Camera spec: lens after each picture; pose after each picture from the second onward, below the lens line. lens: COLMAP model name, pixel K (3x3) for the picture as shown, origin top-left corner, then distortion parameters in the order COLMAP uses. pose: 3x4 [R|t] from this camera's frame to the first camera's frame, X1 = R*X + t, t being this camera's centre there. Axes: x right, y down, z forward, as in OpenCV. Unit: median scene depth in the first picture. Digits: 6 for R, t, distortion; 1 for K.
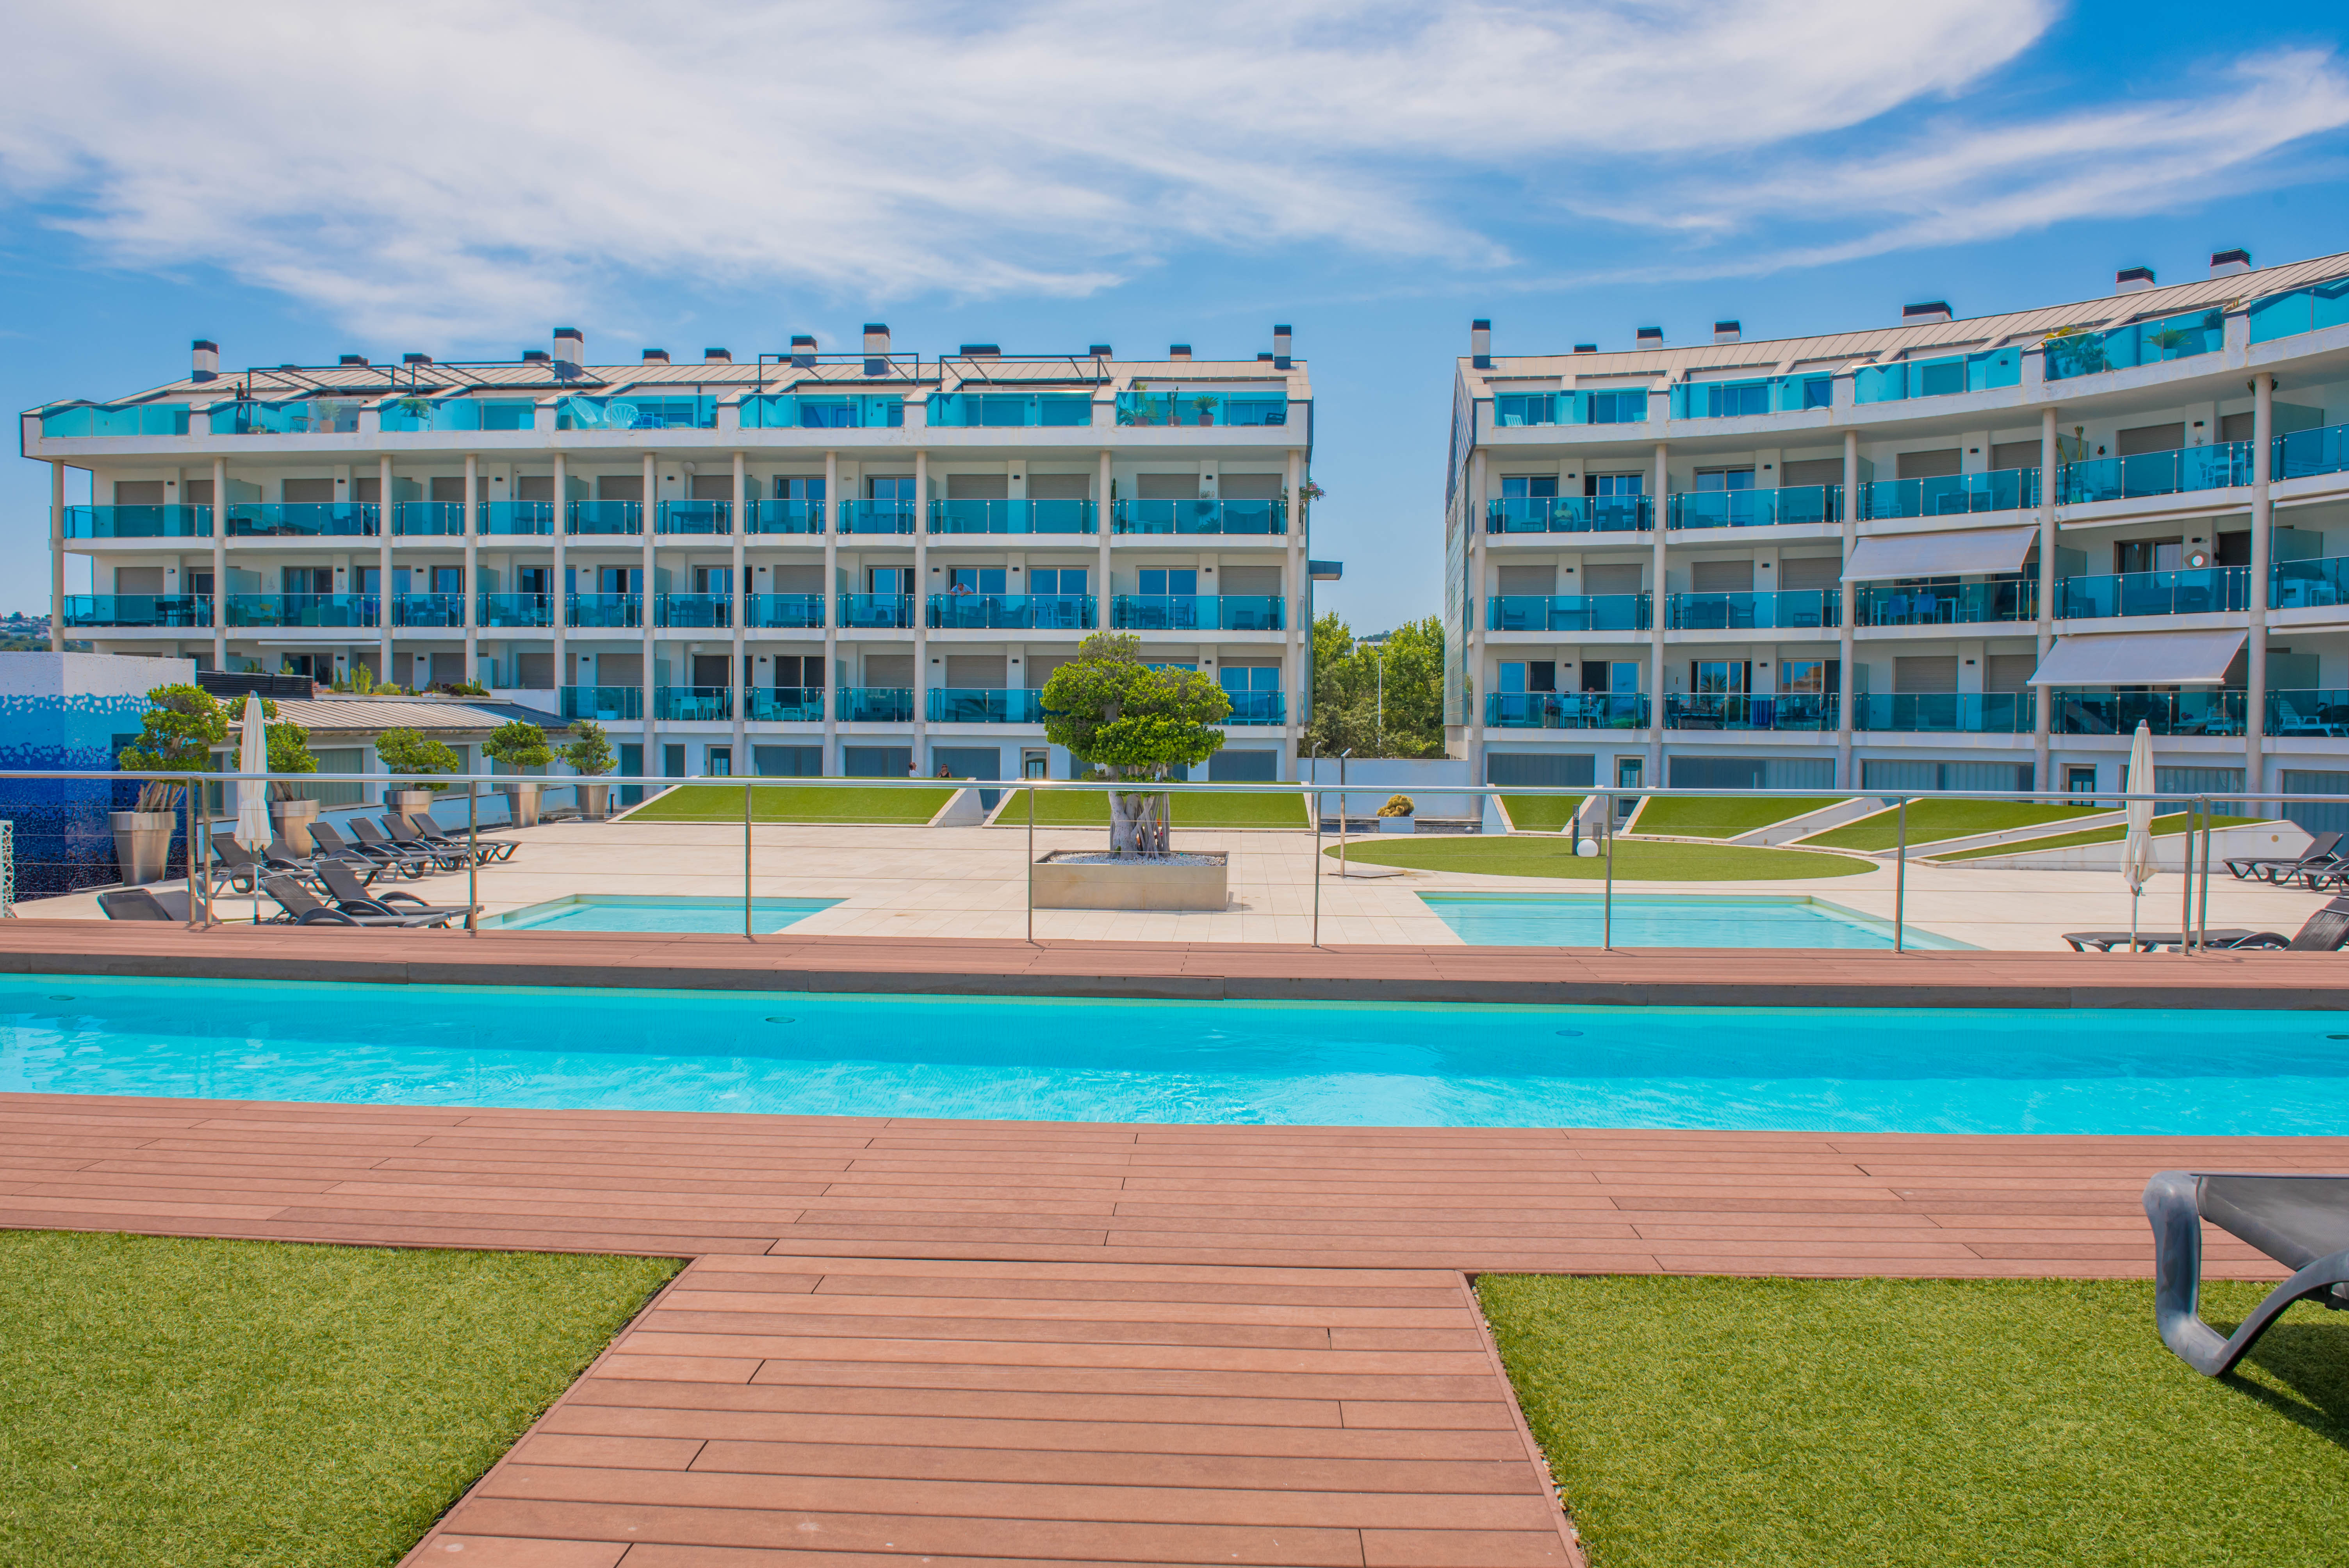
lens RADIAL K [[1601.0, 0, 1172.9], [0, 1601.0, 782.6], [0, 0, 1]] dist [-0.047769, -0.001263]
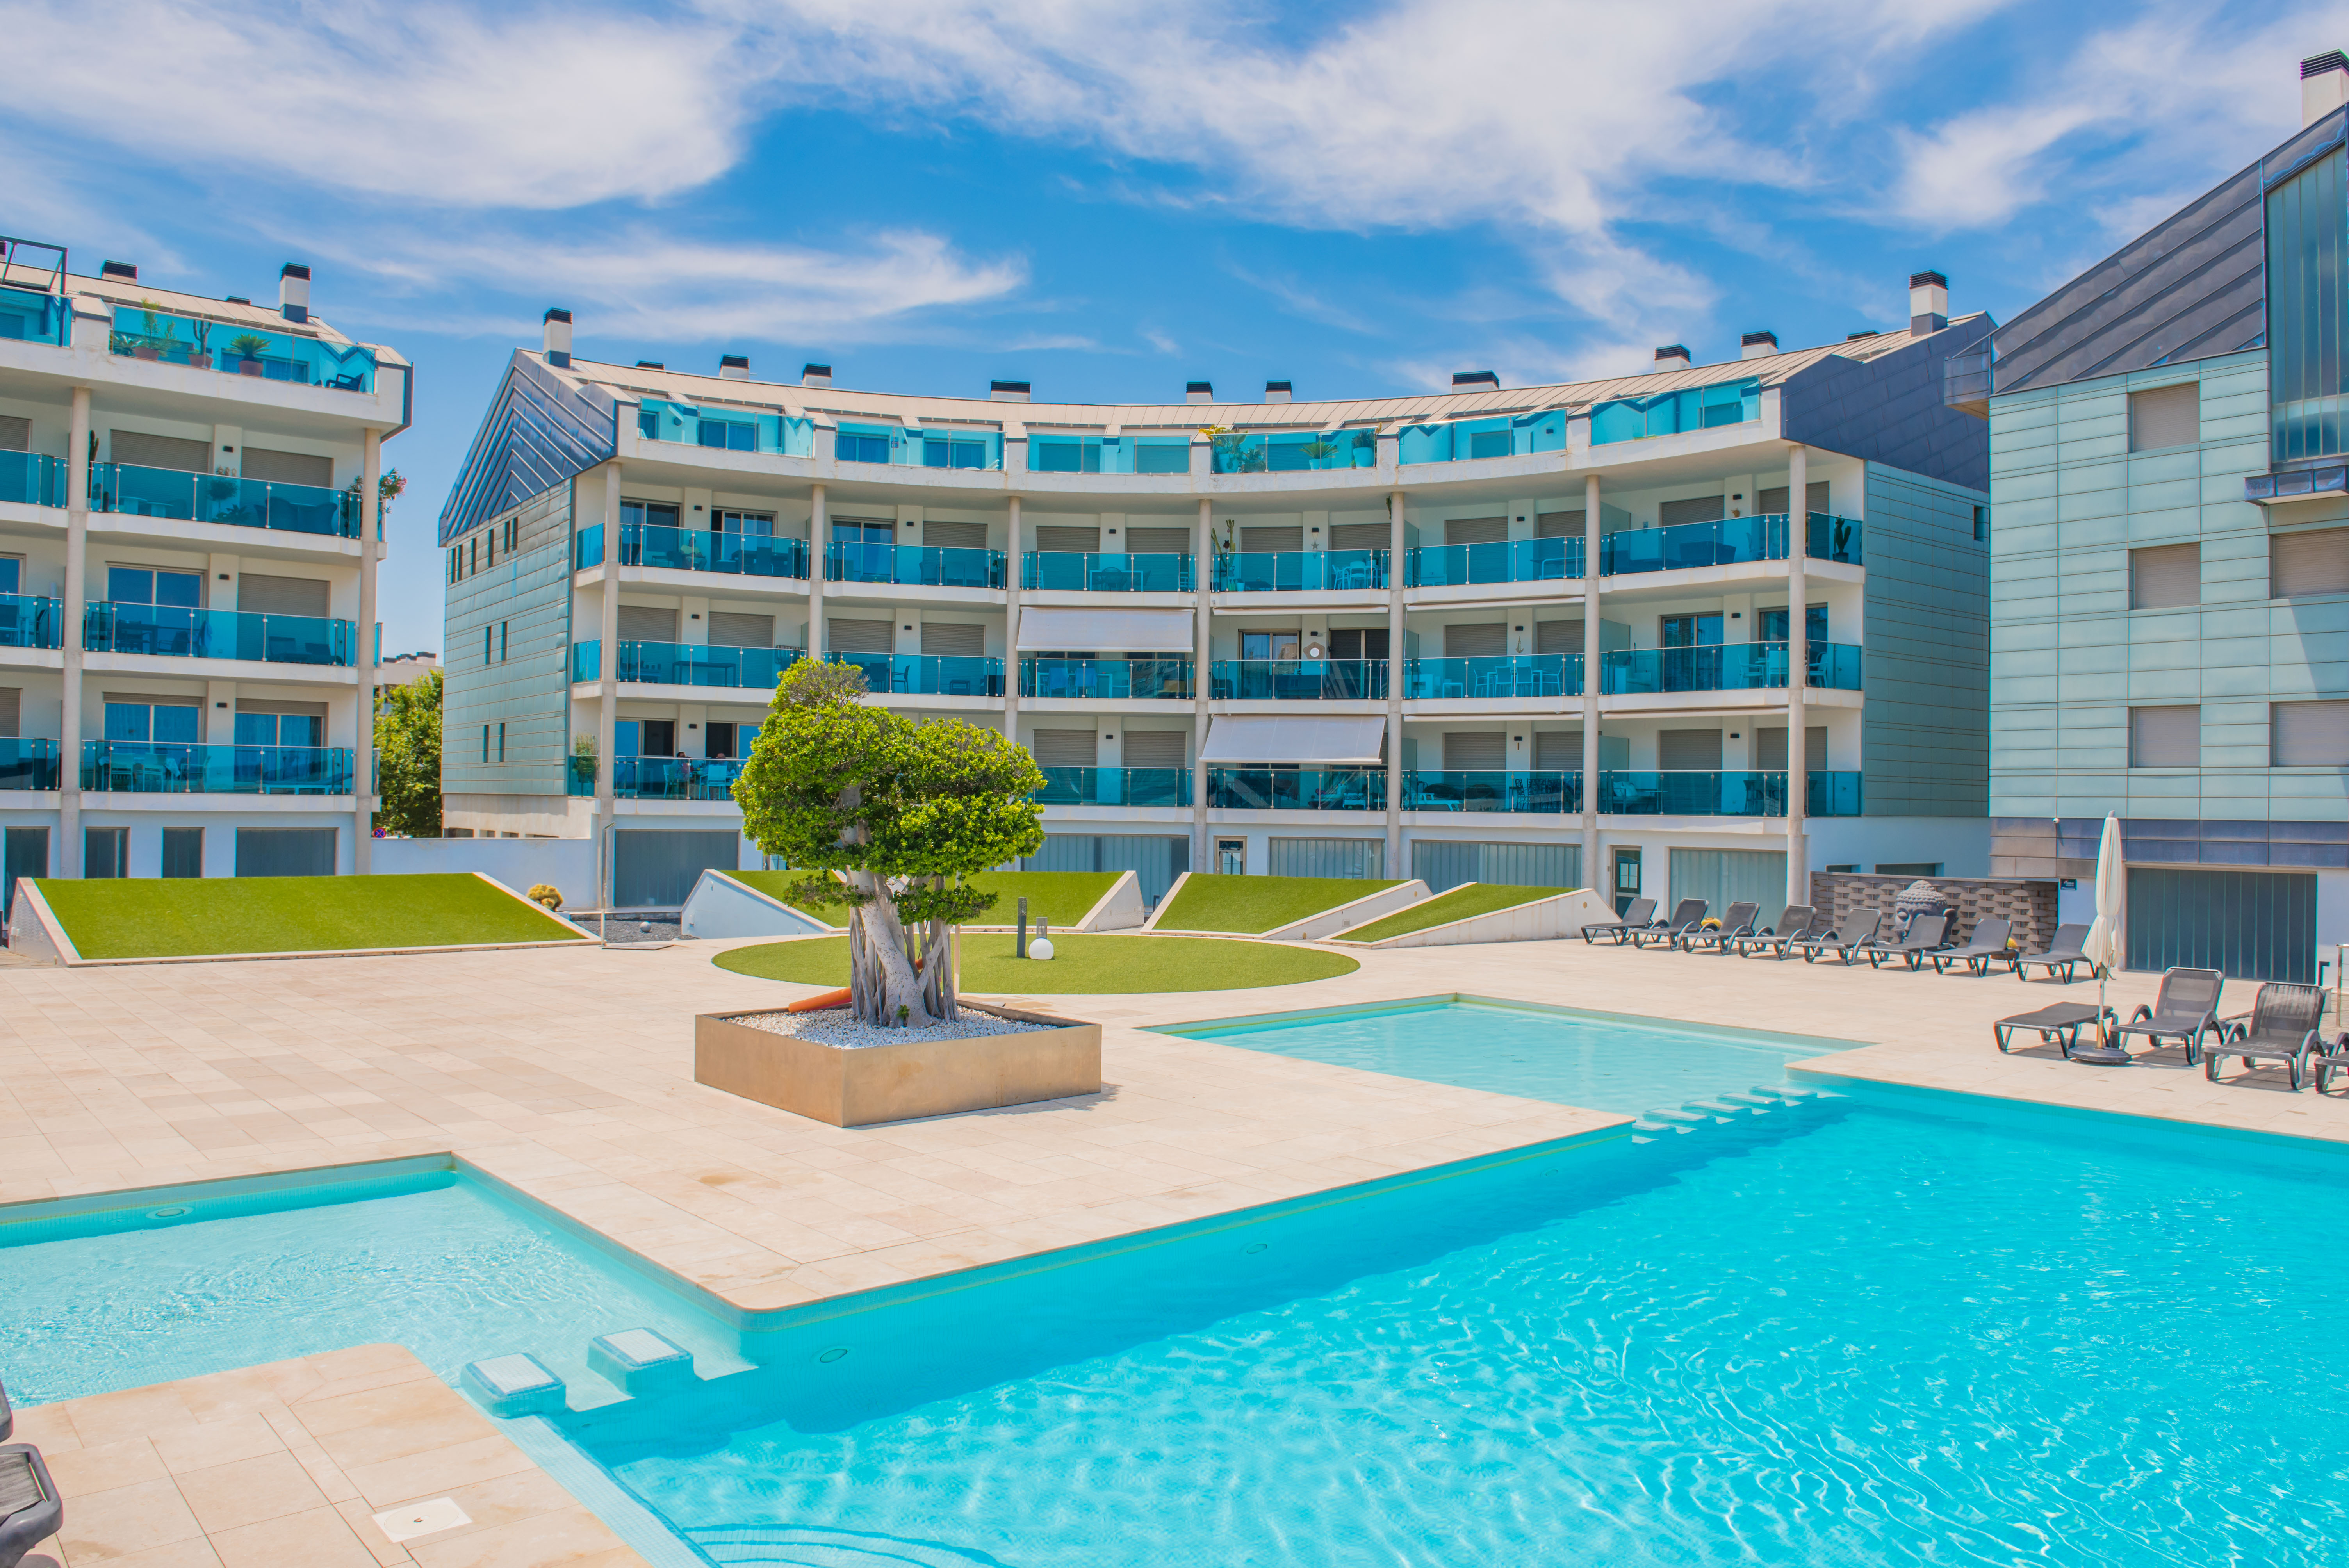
lens RADIAL K [[1598.4, 0, 1174.5], [0, 1598.4, 784.0], [0, 0, 1]] dist [-0.047055, -0.001665]
pose [[0.718246, 0.011510, 0.695694, -0.183655], [0.016593, 0.999295, -0.033664, -0.010670], [-0.695591, 0.035723, 0.717549, 0.233414]]
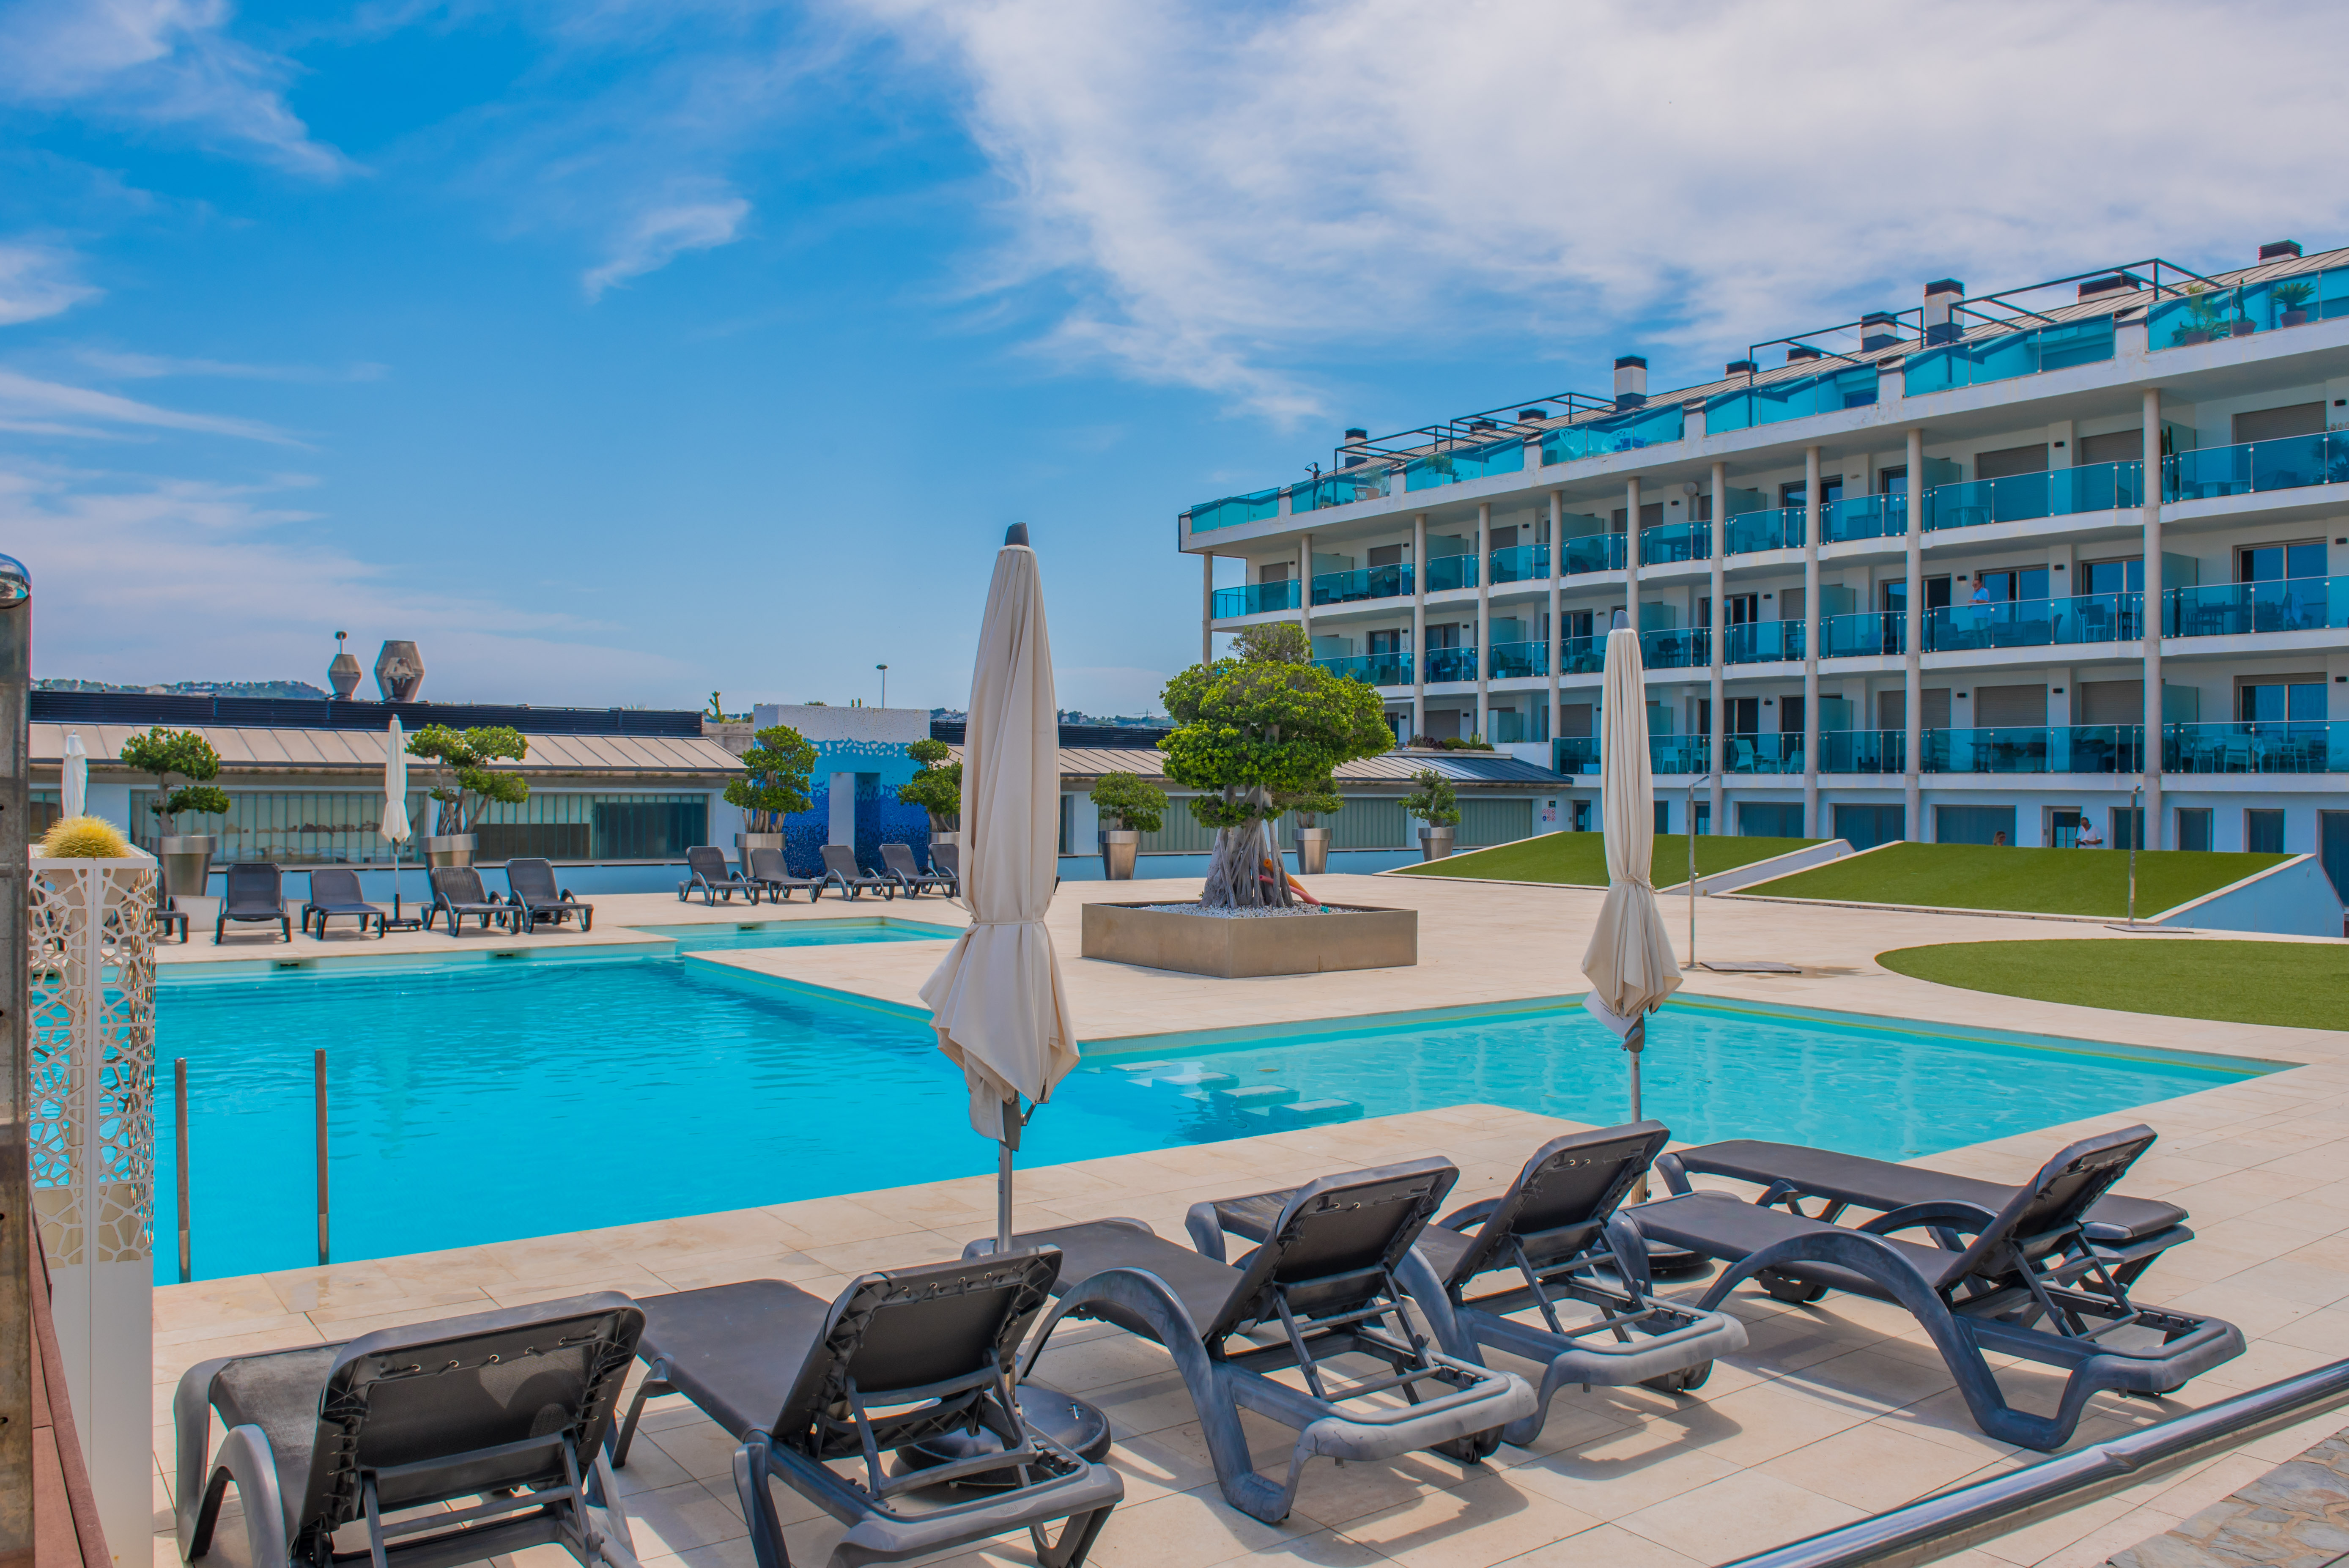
lens RADIAL K [[1745.2, 0, 1174.5], [0, 1745.2, 784.0], [0, 0, 1]] dist [-0.050747, 0.001767]
pose [[0.625106, -0.005107, -0.780523, 0.311576], [-0.034062, 0.998847, -0.033816, 0.009470], [0.779796, 0.047725, 0.624212, 0.215625]]
